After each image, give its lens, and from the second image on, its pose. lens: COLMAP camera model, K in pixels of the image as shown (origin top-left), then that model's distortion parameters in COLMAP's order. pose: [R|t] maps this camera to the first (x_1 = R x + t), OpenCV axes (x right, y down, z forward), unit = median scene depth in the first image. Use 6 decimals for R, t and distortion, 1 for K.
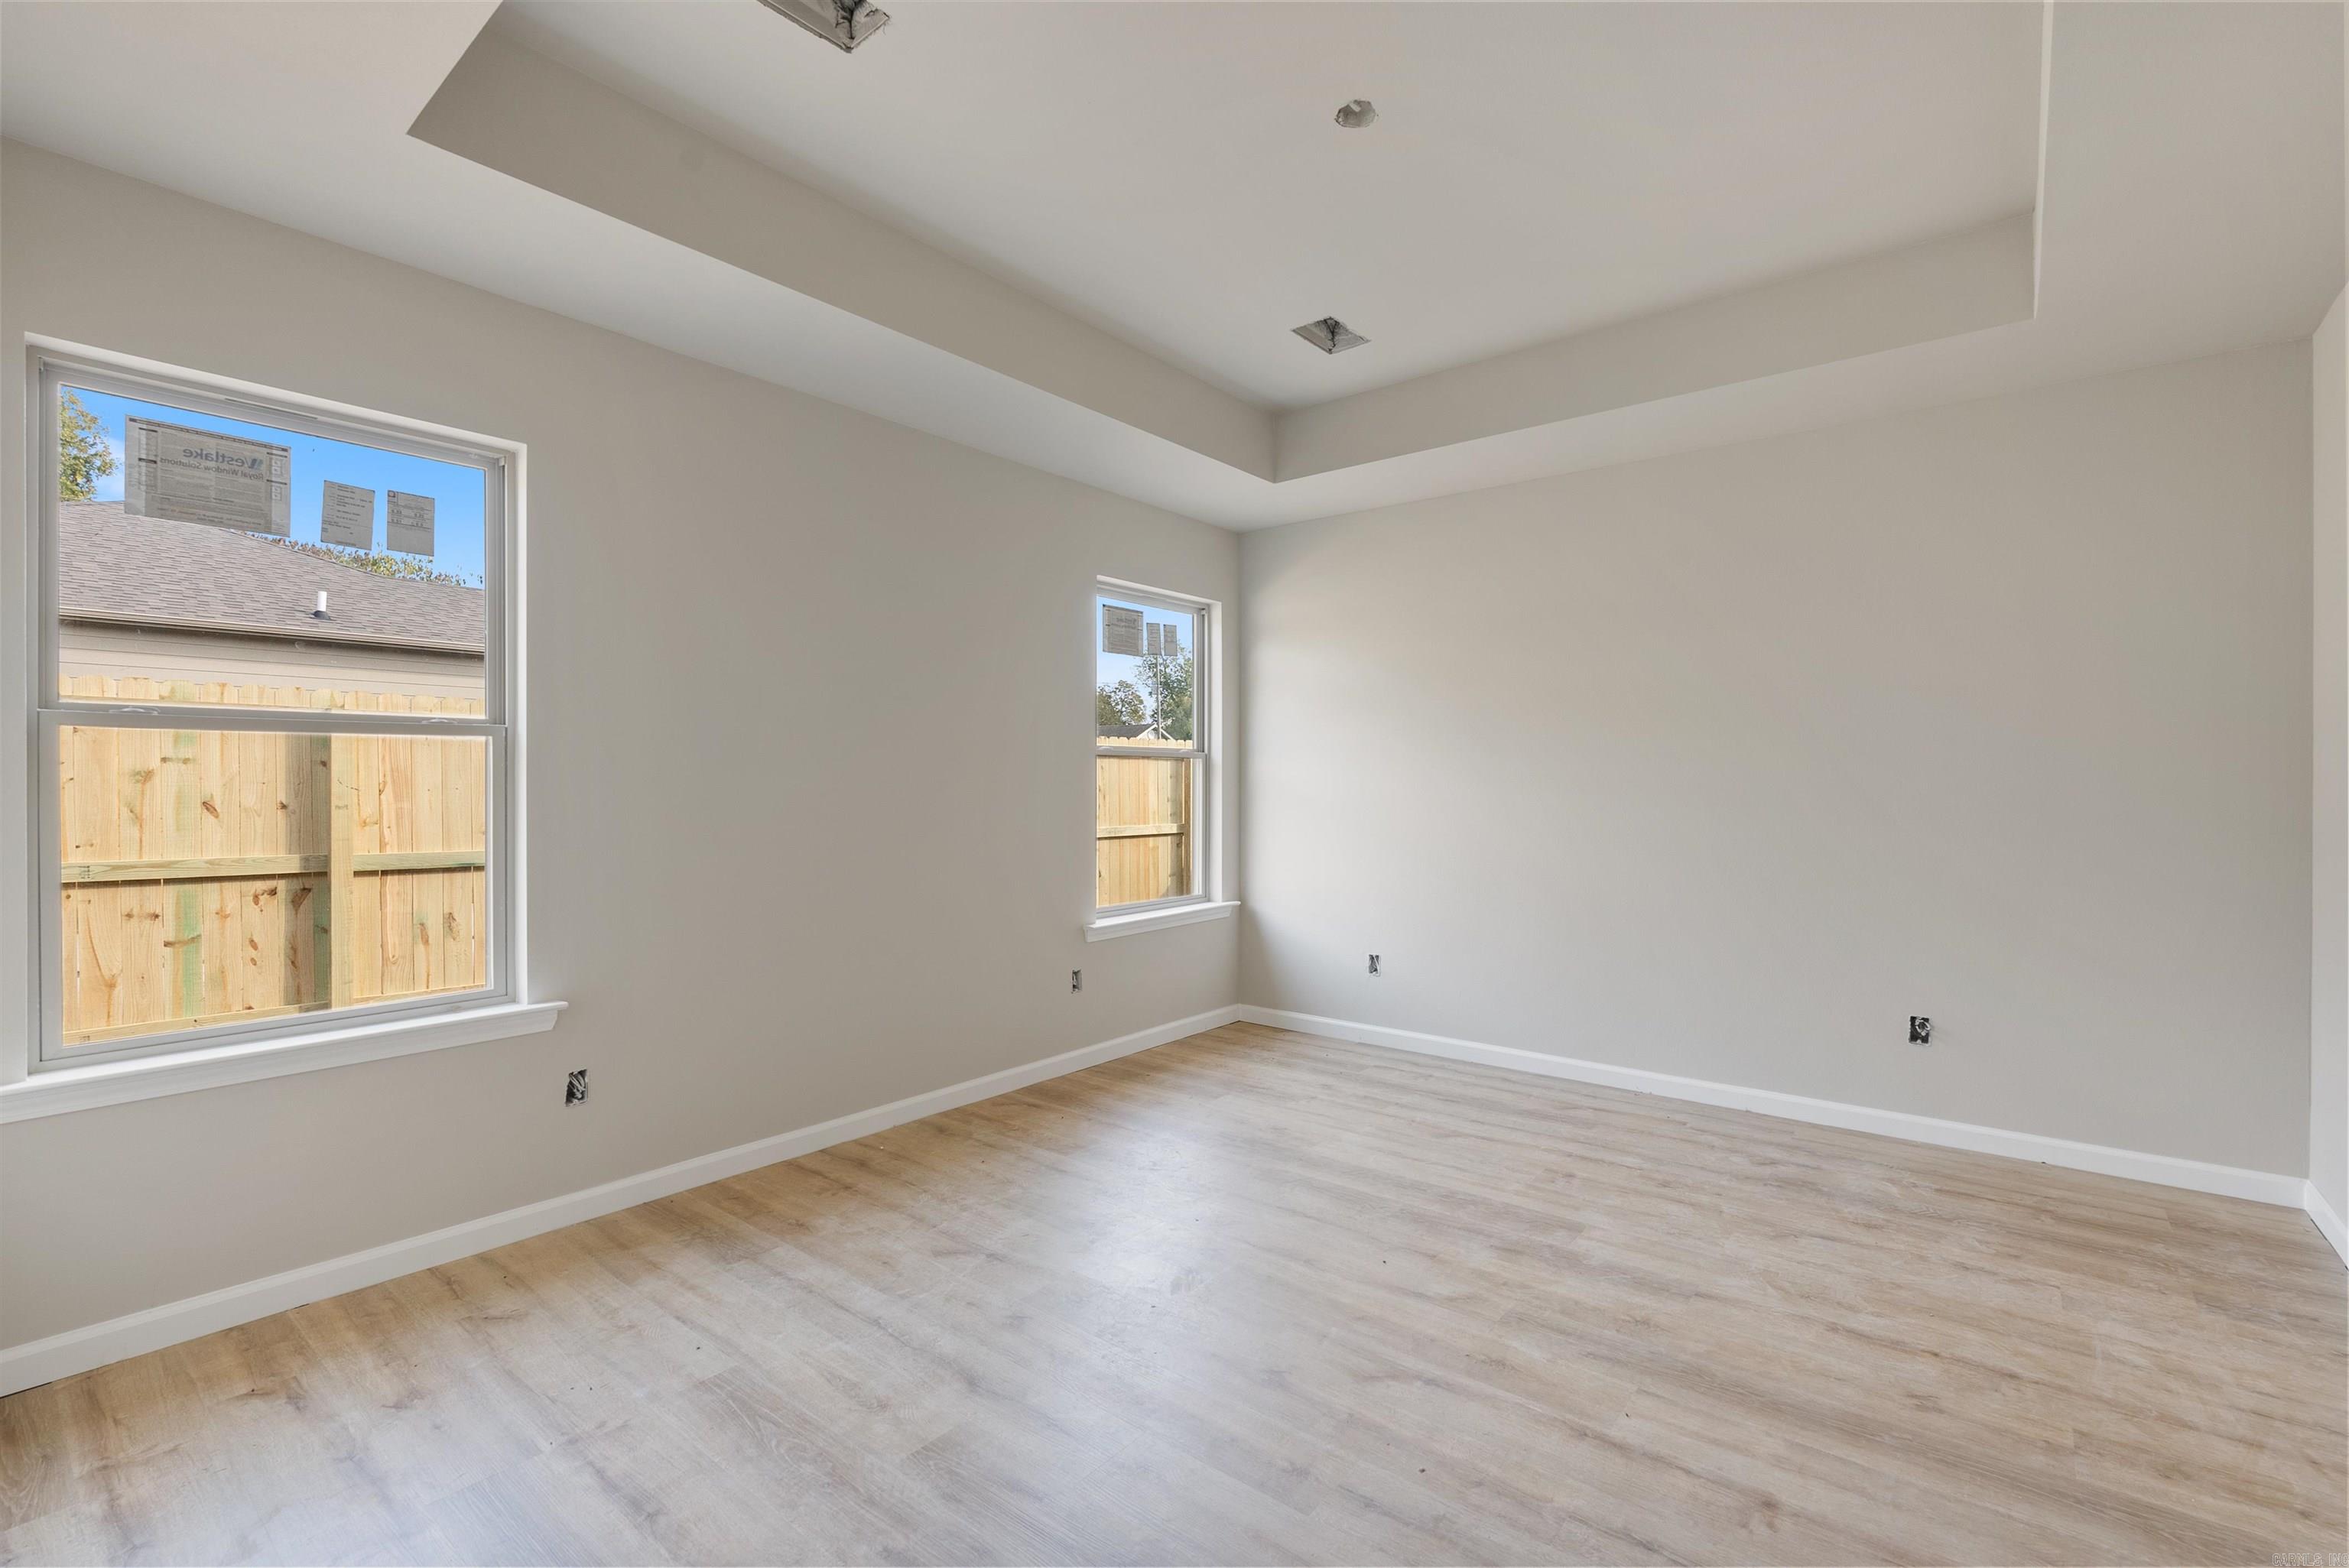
lens RADIAL K [[1036.6, 0, 1175.7], [0, 1036.6, 783.4], [0, 0, 1]] dist [-0.003617, 0.000080]
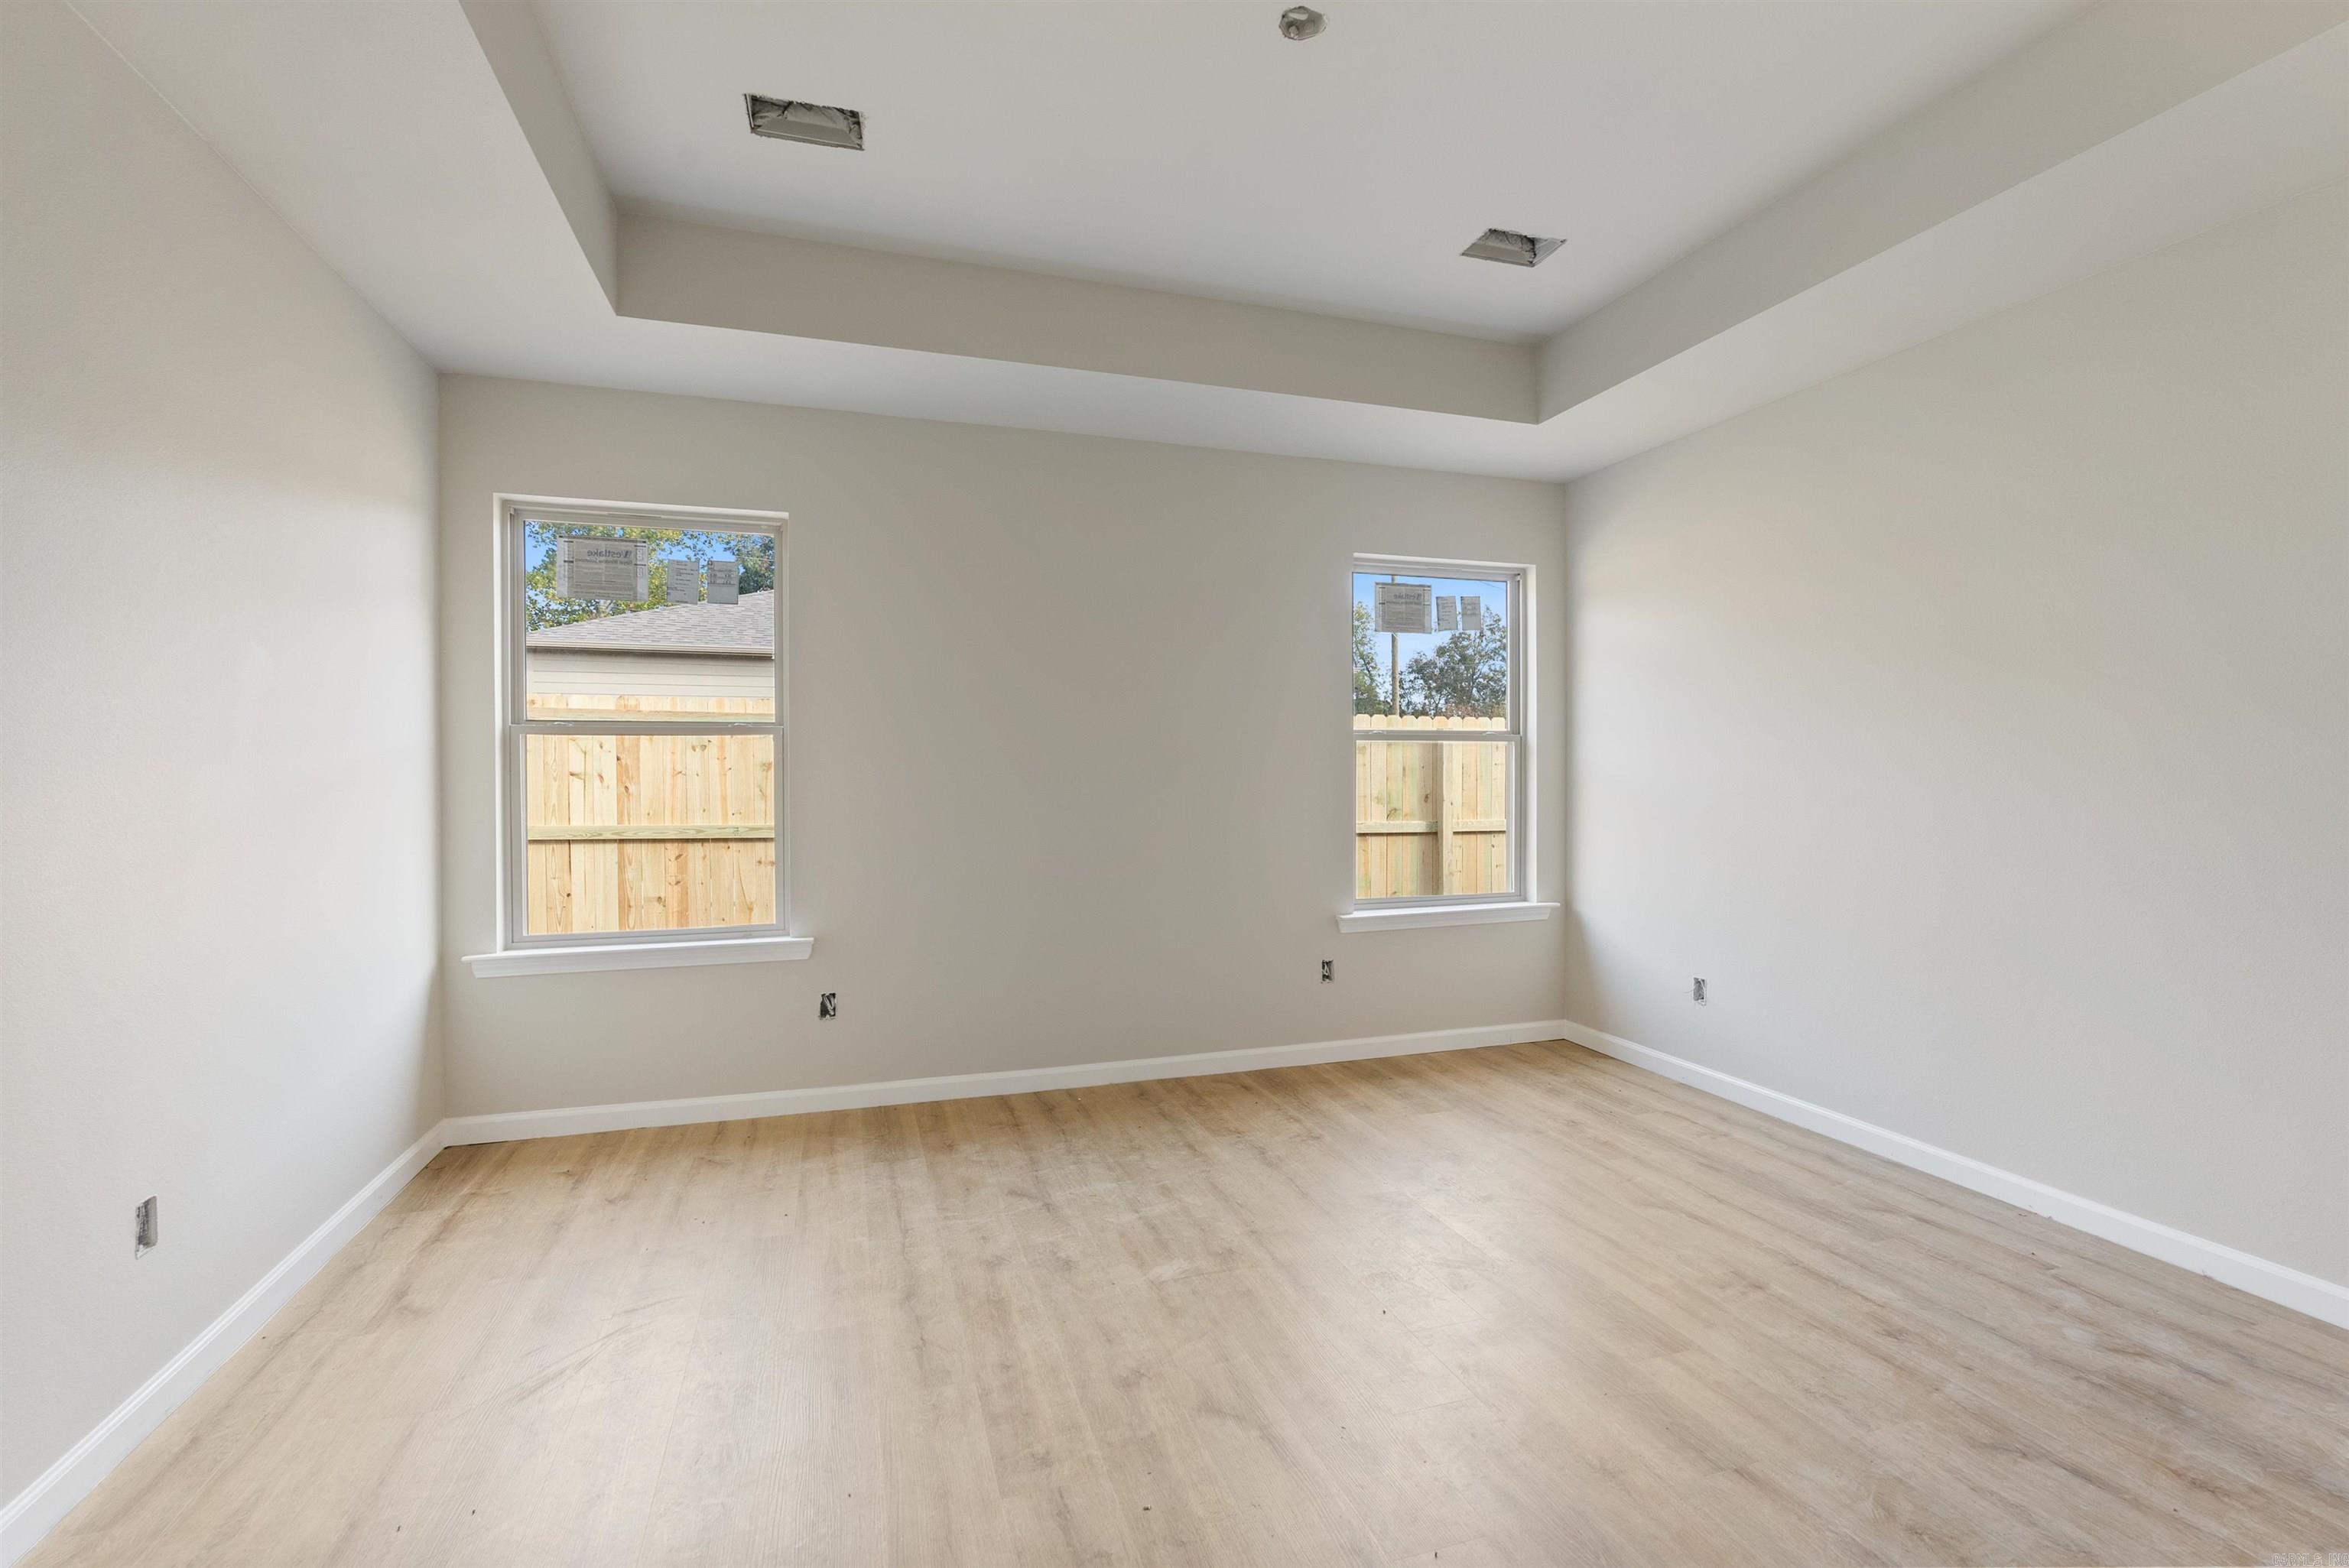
lens RADIAL K [[1040.8, 0, 1174.0], [0, 1040.8, 775.1], [0, 0, 1]] dist [-0.003565, 0.000292]
pose [[0.837287, -0.000599, -0.546763, 0.524971], [0.002381, 0.999994, 0.002550, 0.004497], [0.546758, -0.003436, 0.837283, 0.163618]]
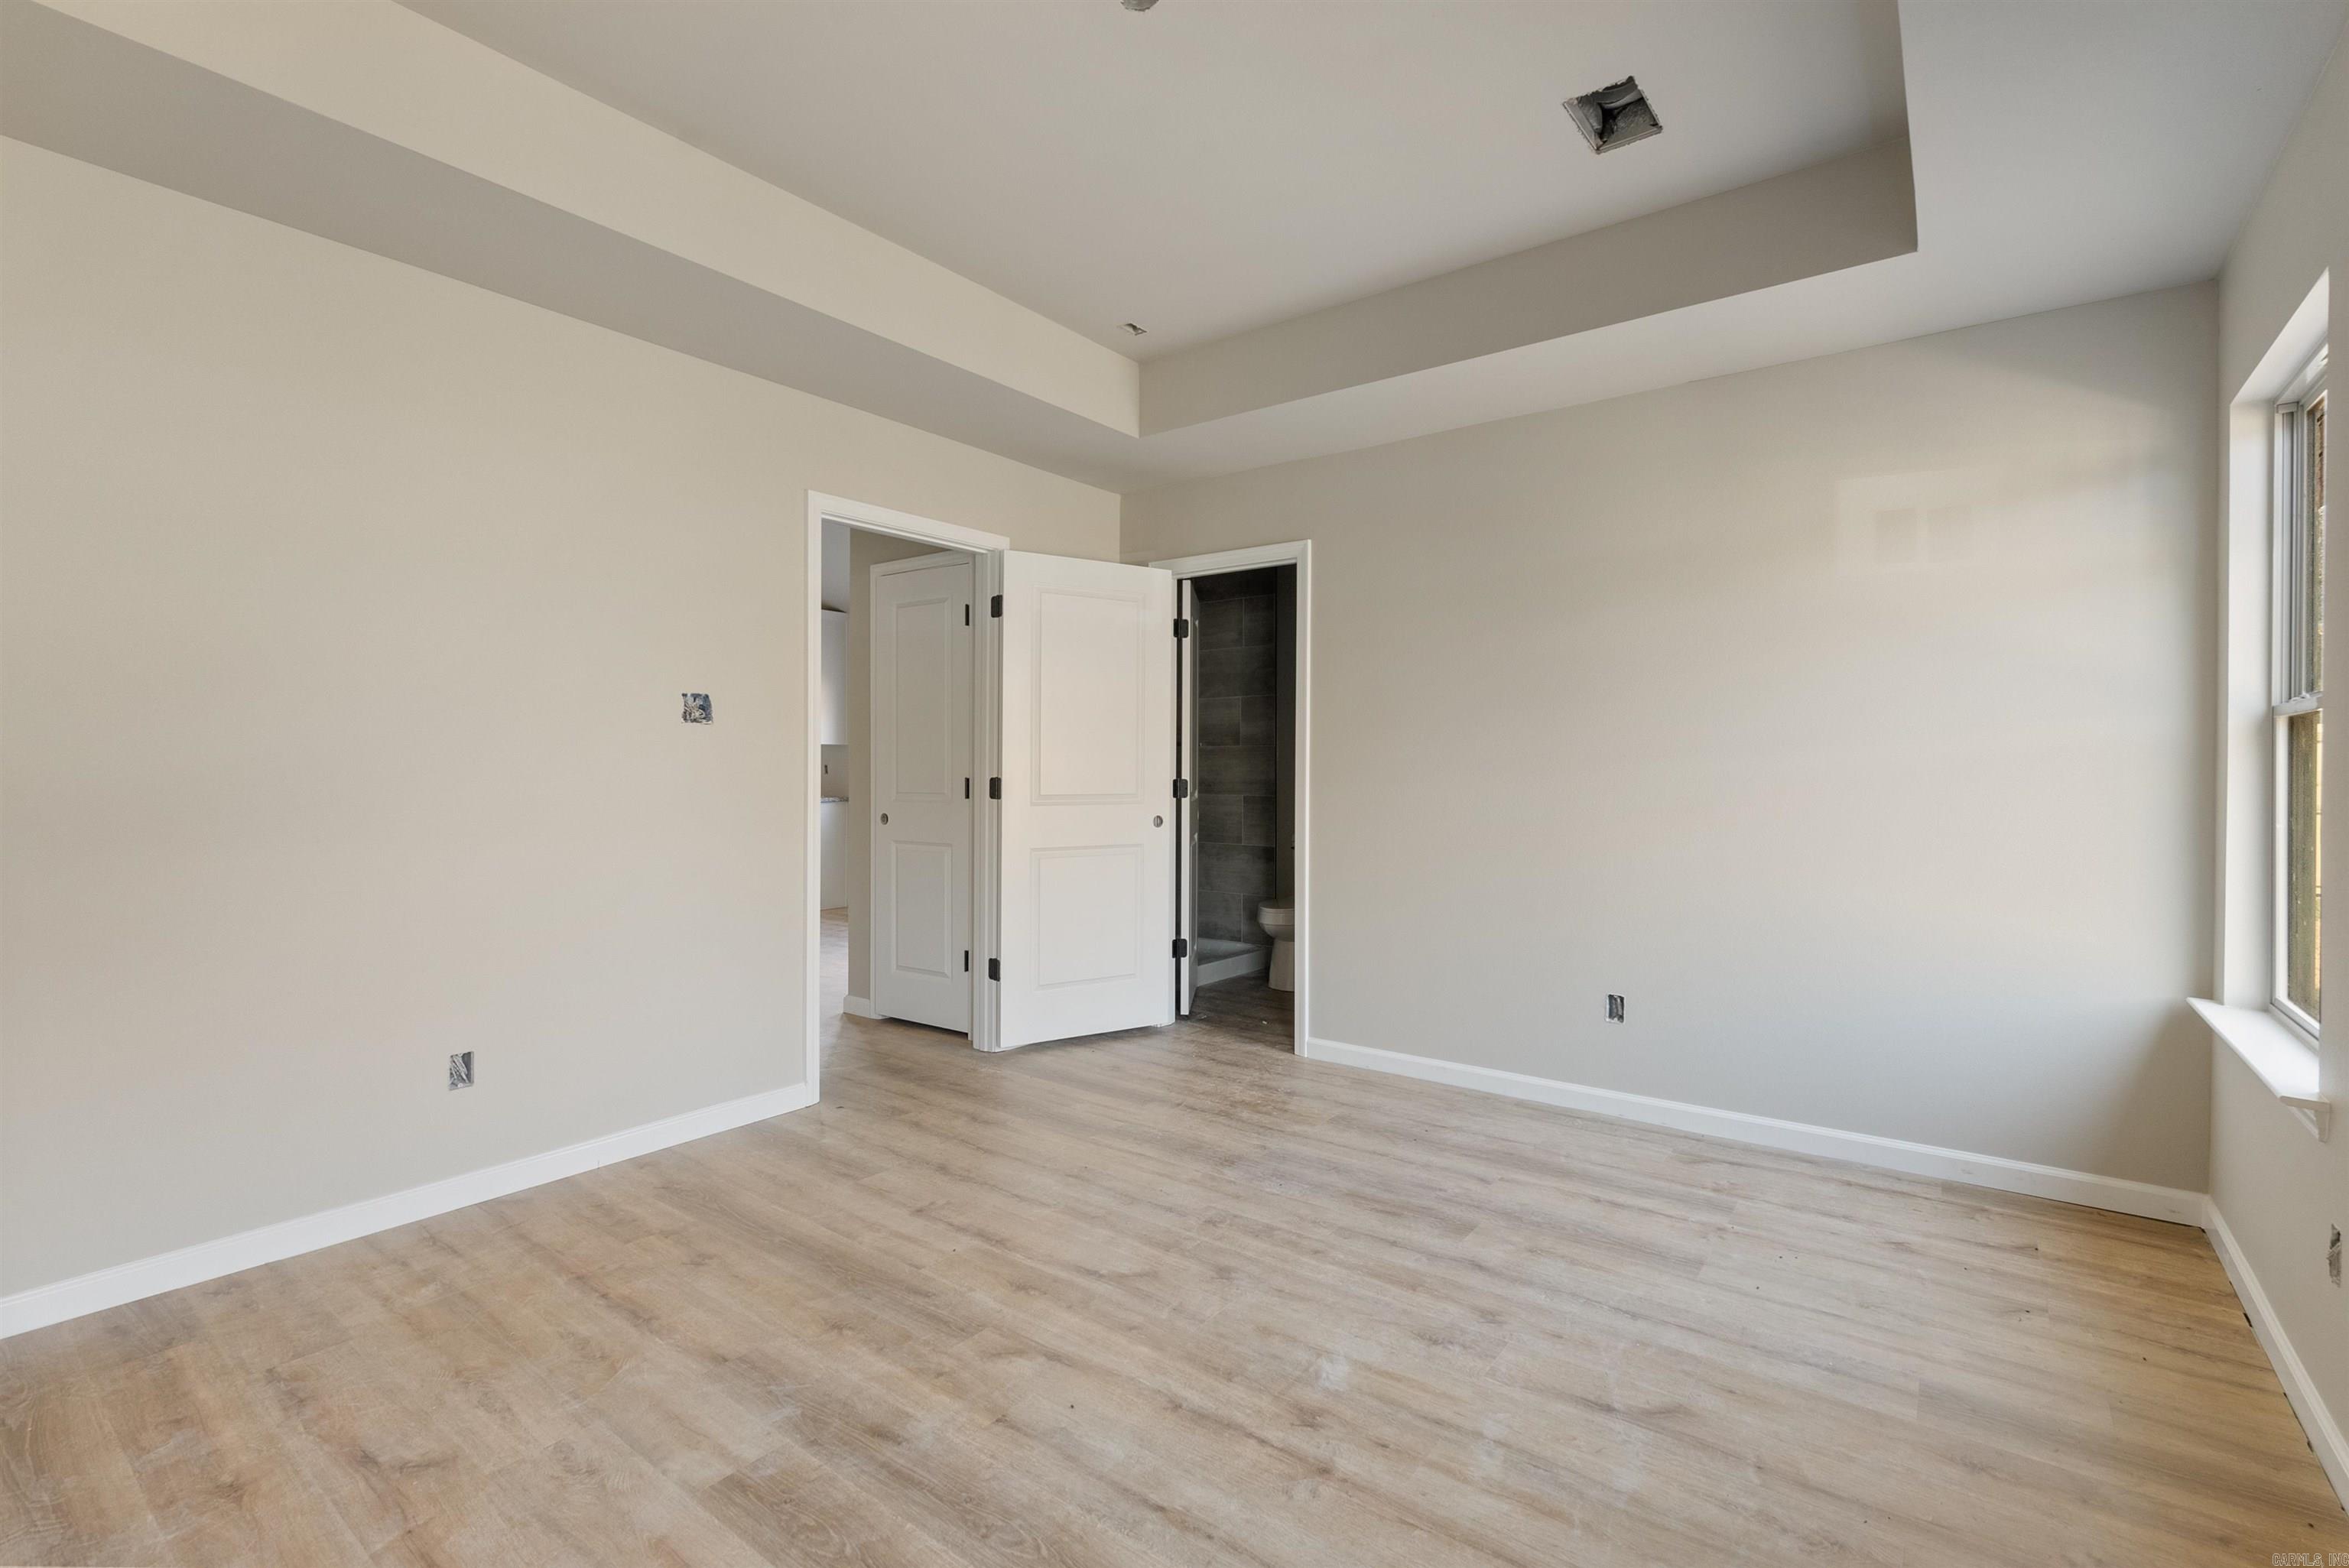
lens RADIAL K [[1036.6, 0, 1175.7], [0, 1036.6, 783.4], [0, 0, 1]] dist [-0.003617, 0.000080]
pose [[-0.999413, -0.004978, -0.033887, 0.153204], [-0.005482, 0.999876, 0.014794, 0.006190], [0.033809, 0.014972, -0.999316, 1.702788]]
